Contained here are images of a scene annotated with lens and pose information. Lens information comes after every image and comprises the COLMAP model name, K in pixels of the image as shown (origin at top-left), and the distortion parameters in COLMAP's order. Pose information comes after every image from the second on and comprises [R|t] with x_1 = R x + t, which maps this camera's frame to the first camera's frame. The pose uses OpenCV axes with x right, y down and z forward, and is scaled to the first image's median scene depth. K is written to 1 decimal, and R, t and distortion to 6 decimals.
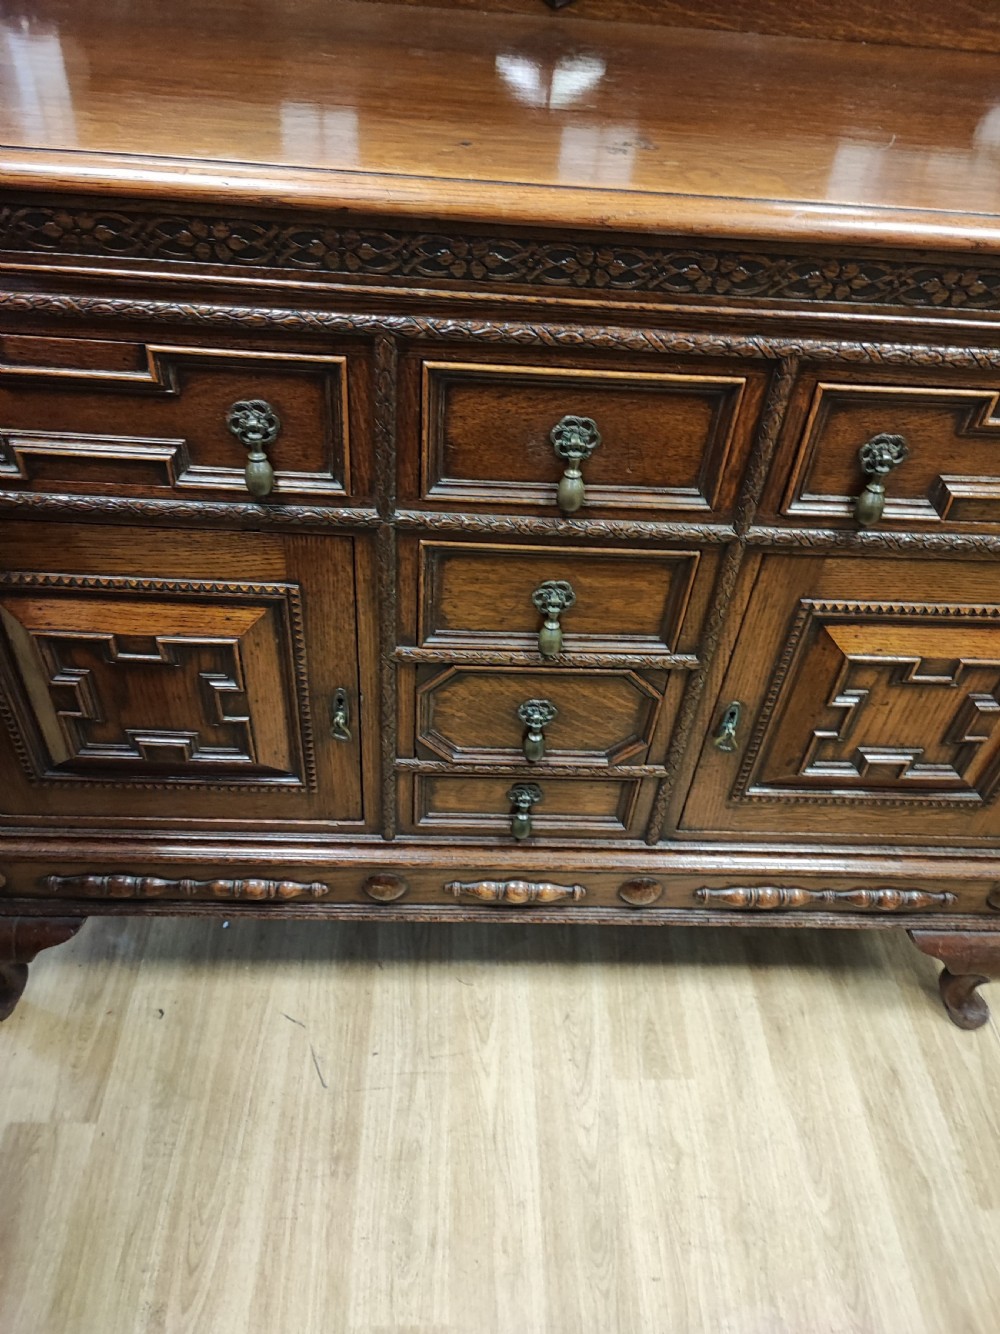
lens RADIAL K [[982.1, 0, 507.7], [0, 982.1, 661.6], [0, 0, 1]] dist [0.018884, -0.014713]
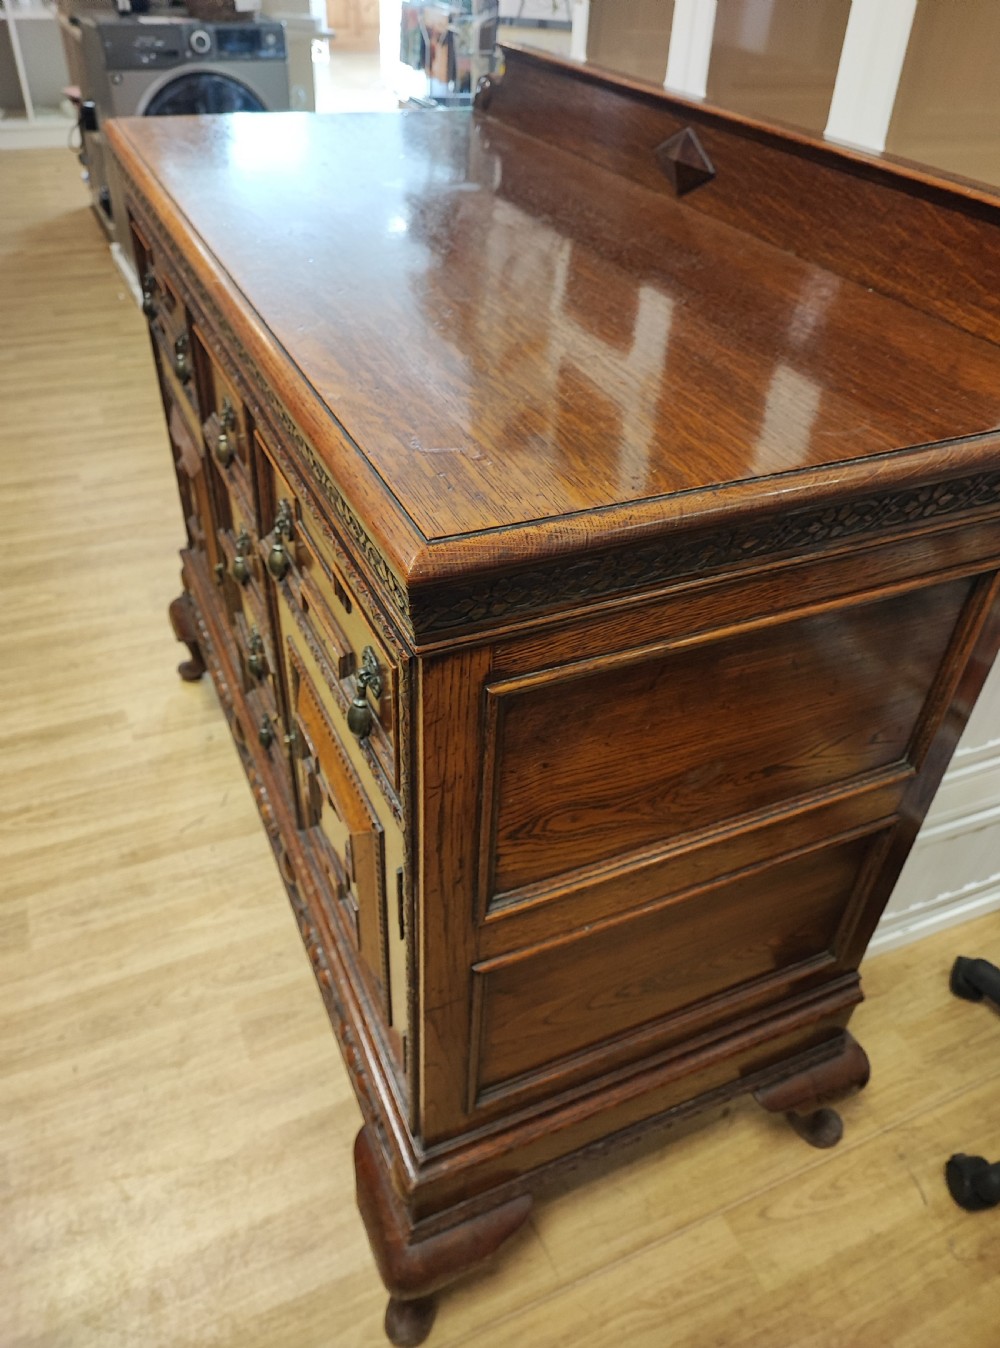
lens RADIAL K [[992.4, 0, 497.3], [0, 992.4, 666.0], [0, 0, 1]] dist [0.018884, -0.014713]
pose [[0.377798, 0.518753, -0.766918, 1.101660], [-0.636671, 0.746951, 0.191611, -0.348773], [0.672249, 0.415884, 0.612472, 0.394846]]
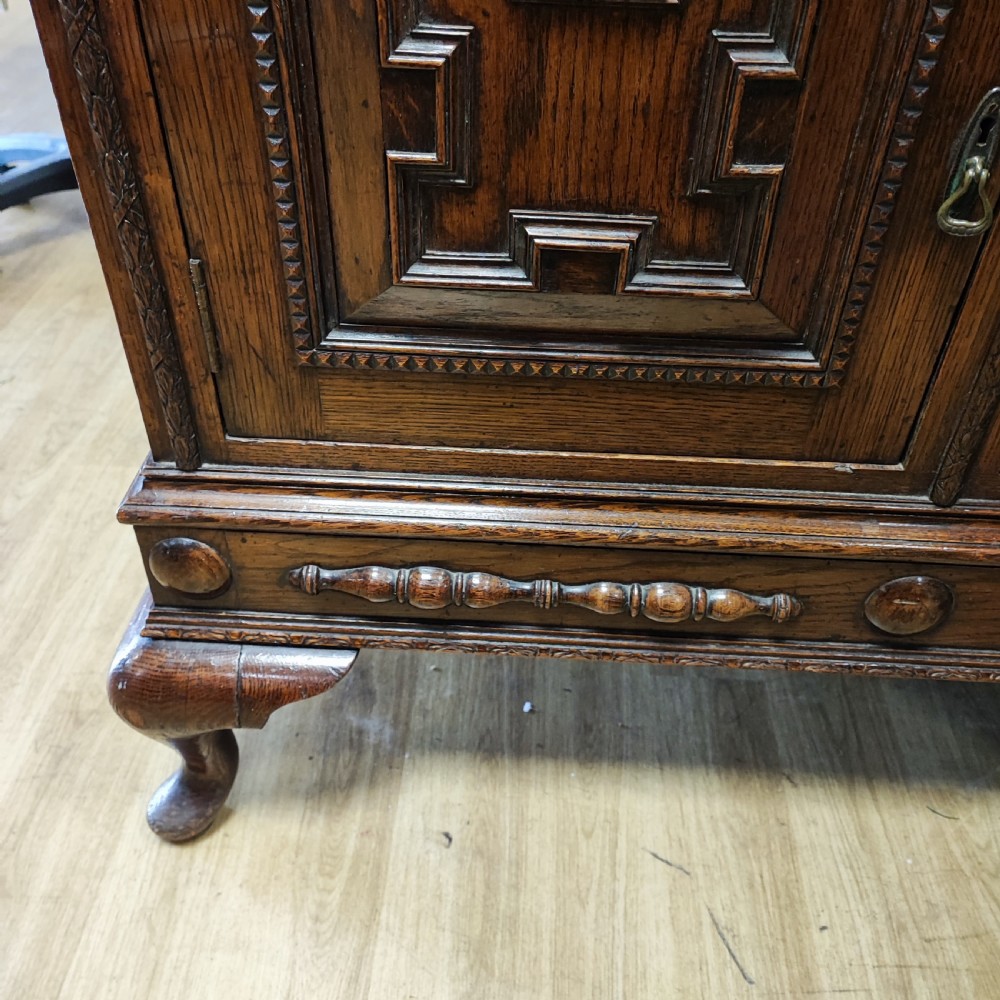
lens RADIAL K [[983.9, 0, 502.9], [0, 983.9, 502.6], [0, 0, 1]] dist [0.007144, 0.000000]
pose [[0.994657, 0.010605, -0.102688, -0.315243], [-0.015099, 0.998957, -0.043087, 0.216789], [0.102124, 0.044407, 0.993780, 0.485802]]
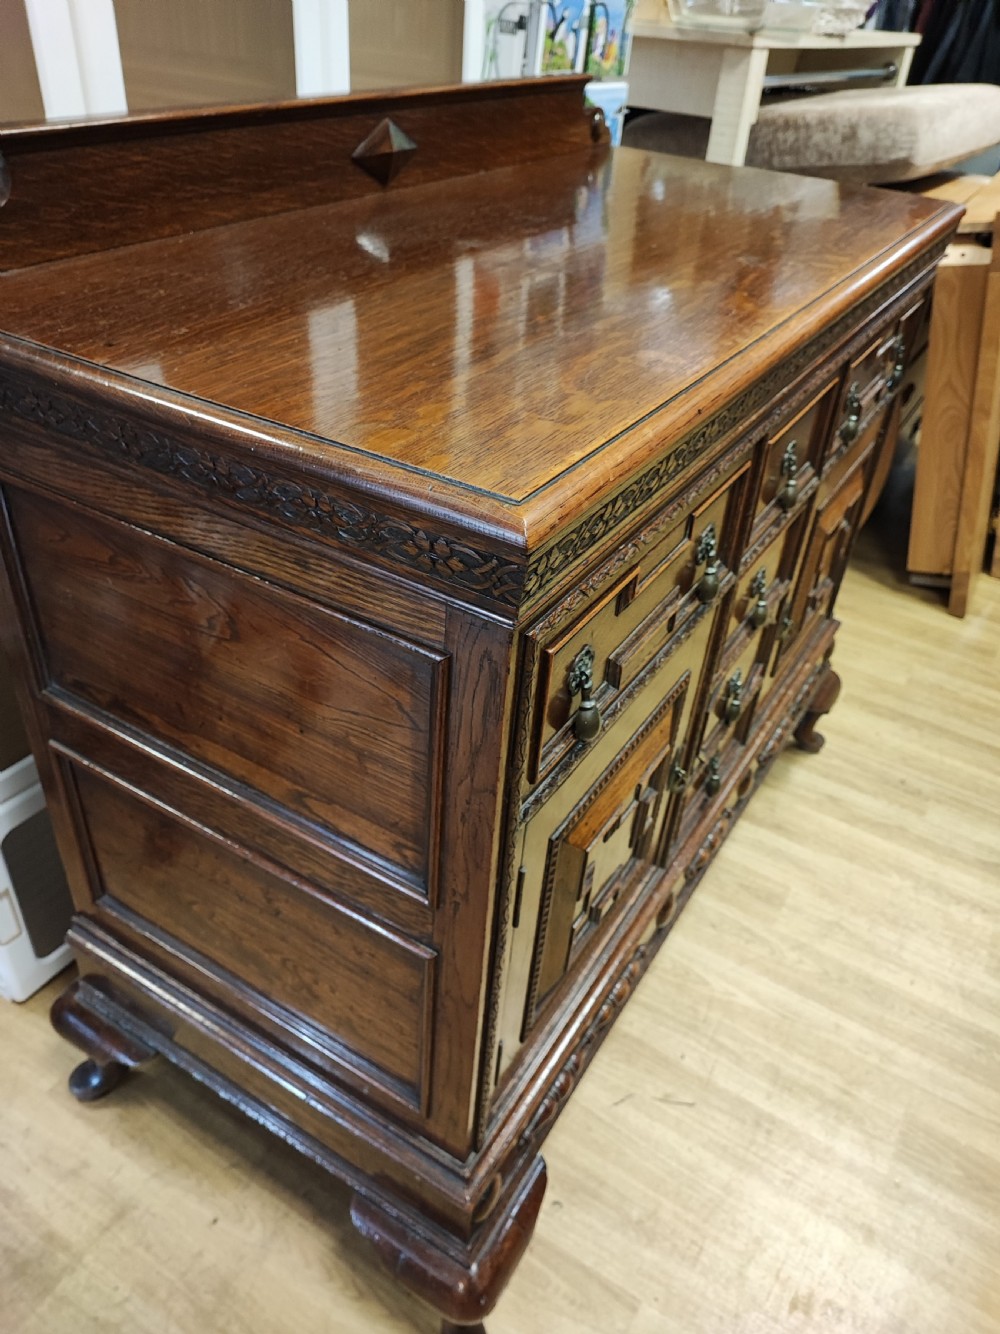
lens RADIAL K [[982.1, 0, 502.5], [0, 982.1, 657.9], [0, 0, 1]] dist [0.018884, -0.014713]
pose [[0.553056, -0.511039, 0.658003, -0.905465], [0.548457, 0.817834, 0.174189, -0.336865], [-0.627155, 0.264550, 0.732591, 0.222691]]
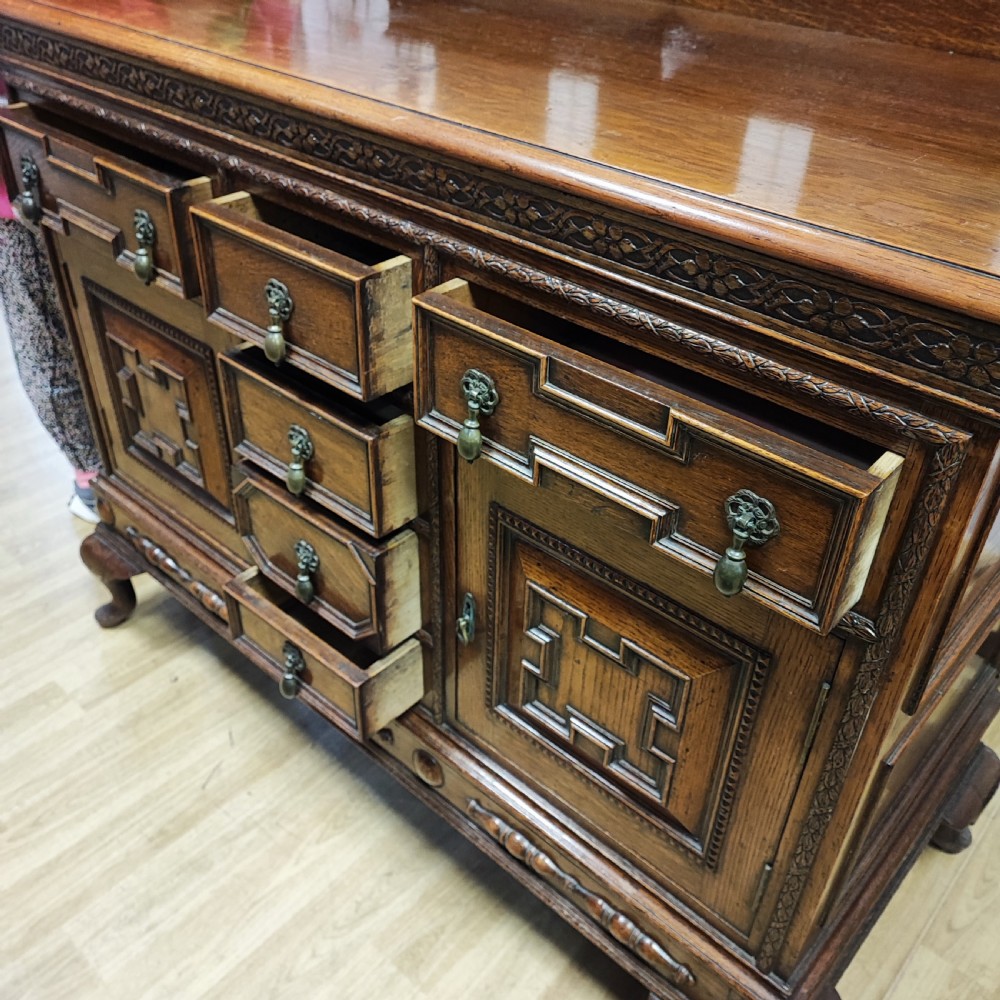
lens RADIAL K [[983.9, 0, 500.6], [0, 983.9, 498.7], [0, 0, 1]] dist [0.007144, 0.000000]
pose [[0.718284, 0.361460, -0.594487, 0.781542], [-0.451099, 0.892471, -0.002396, -0.057638], [0.529696, 0.269894, 0.804102, 0.142649]]
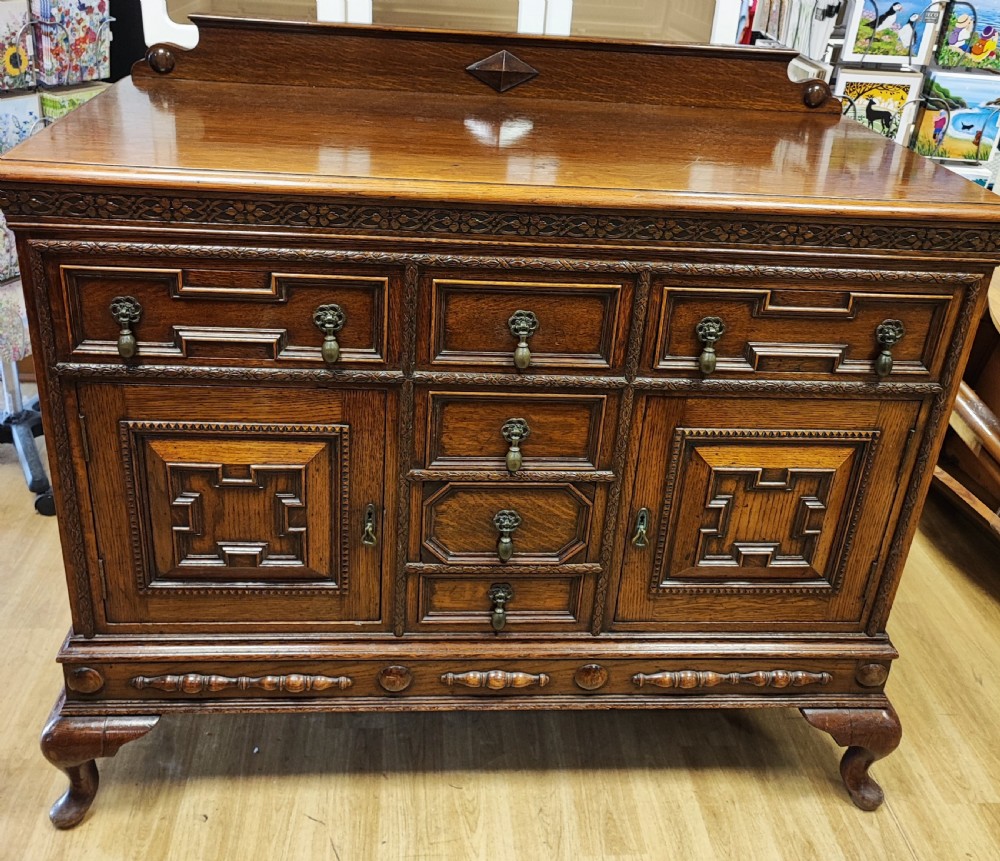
lens RADIAL K [[973.5, 0, 506.0], [0, 973.5, 343.7], [0, 0, 1]] dist [0.011566, 0.000000]
pose [[0.998657, -0.027028, 0.044206, -0.025242], [0.039210, 0.951940, -0.303764, 0.222234], [-0.033871, 0.305090, 0.951721, -0.402703]]
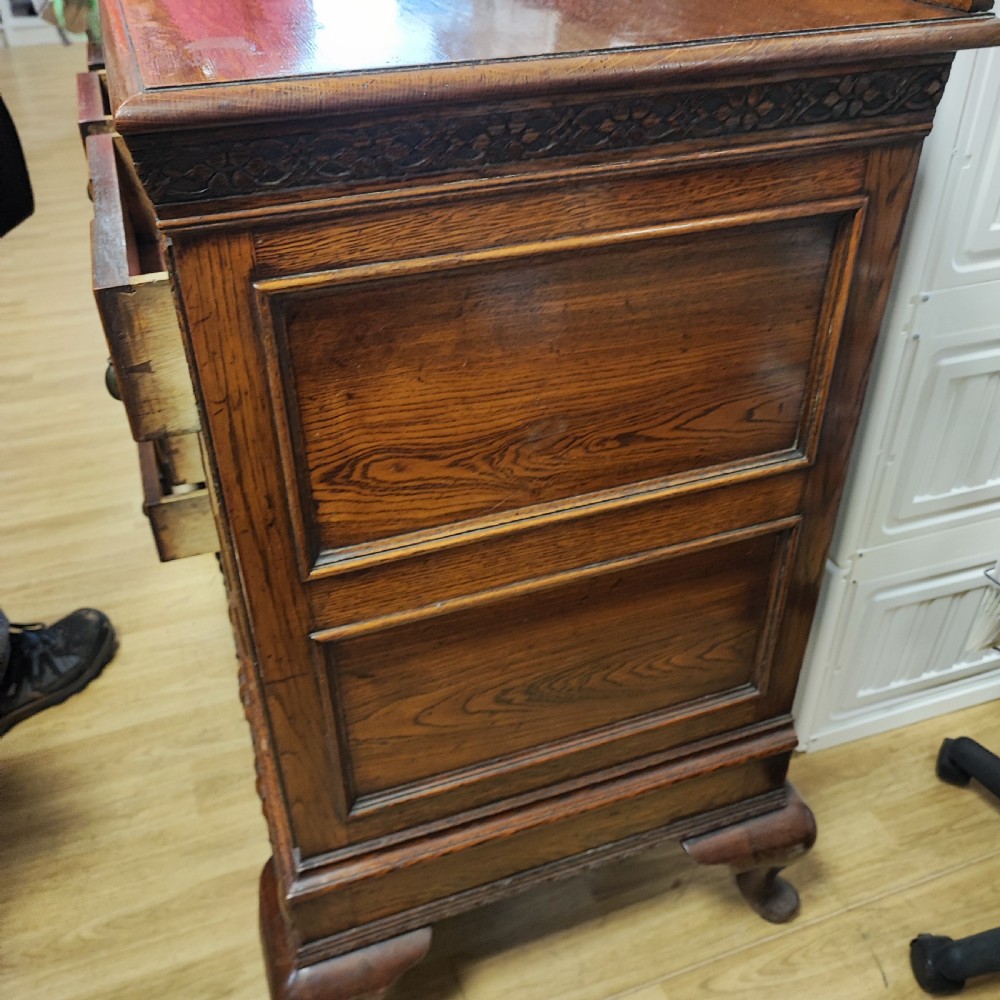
lens RADIAL K [[983.9, 0, 499.9], [0, 983.9, 501.1], [0, 0, 1]] dist [0.007144, 0.000000]
pose [[0.297947, 0.480851, -0.824627, 1.230605], [-0.620279, 0.754156, 0.215645, -0.338435], [0.725591, 0.447248, 0.522960, 0.625144]]
